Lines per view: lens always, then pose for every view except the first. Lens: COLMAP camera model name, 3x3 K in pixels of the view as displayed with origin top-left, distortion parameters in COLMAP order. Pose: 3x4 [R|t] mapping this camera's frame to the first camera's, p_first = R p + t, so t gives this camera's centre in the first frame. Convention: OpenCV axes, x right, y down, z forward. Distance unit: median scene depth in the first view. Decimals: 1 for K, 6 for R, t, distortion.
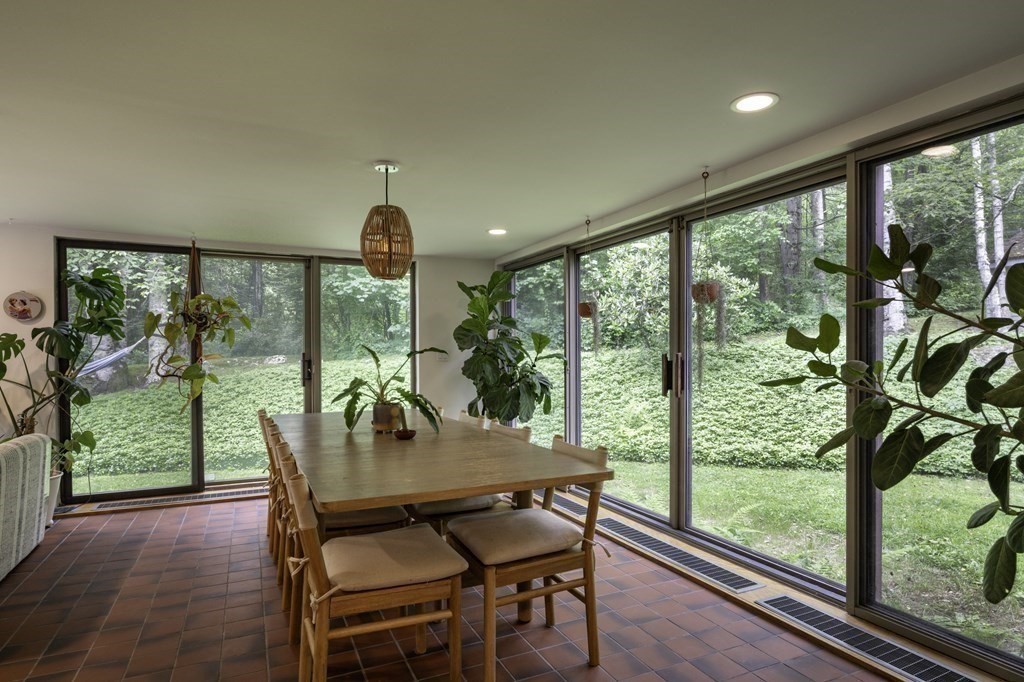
lens RADIAL K [[565.1, 0, 512.1], [0, 565.1, 358.8], [0, 0, 1]] dist [-0.001218, -0.001535]
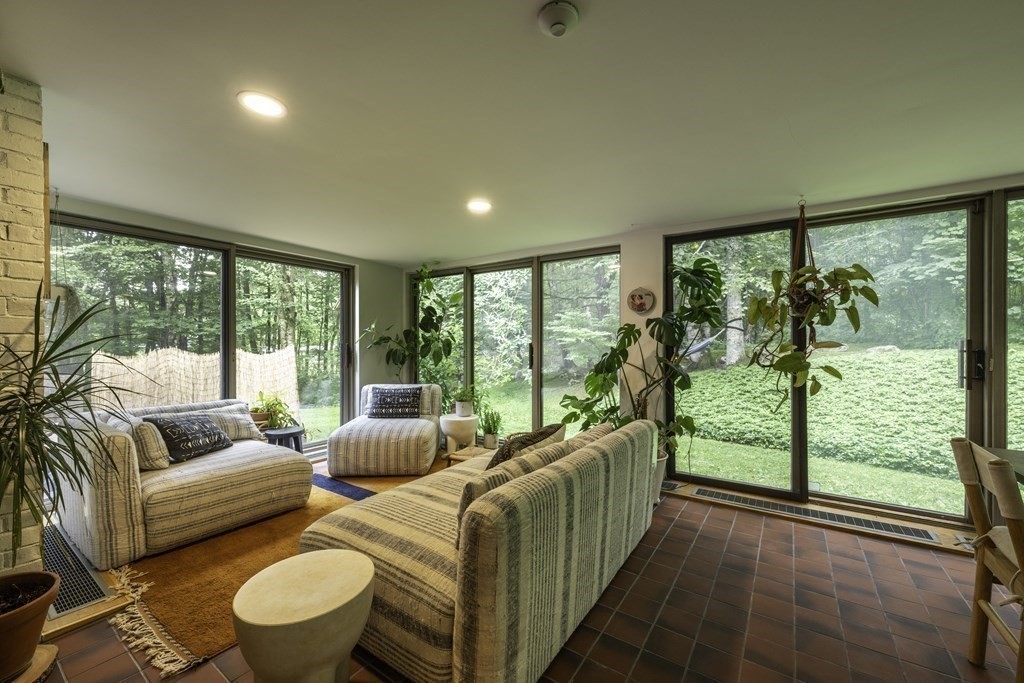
lens RADIAL K [[405.2, 0, 512.0], [0, 405.2, 341.5], [0, 0, 1]] dist [0.000965, 0.000026]
pose [[0.501485, -0.000741, -0.865166, -0.267902], [-0.009199, 0.999939, -0.006188, -0.001109], [0.865117, 0.011062, 0.501448, 0.341327]]
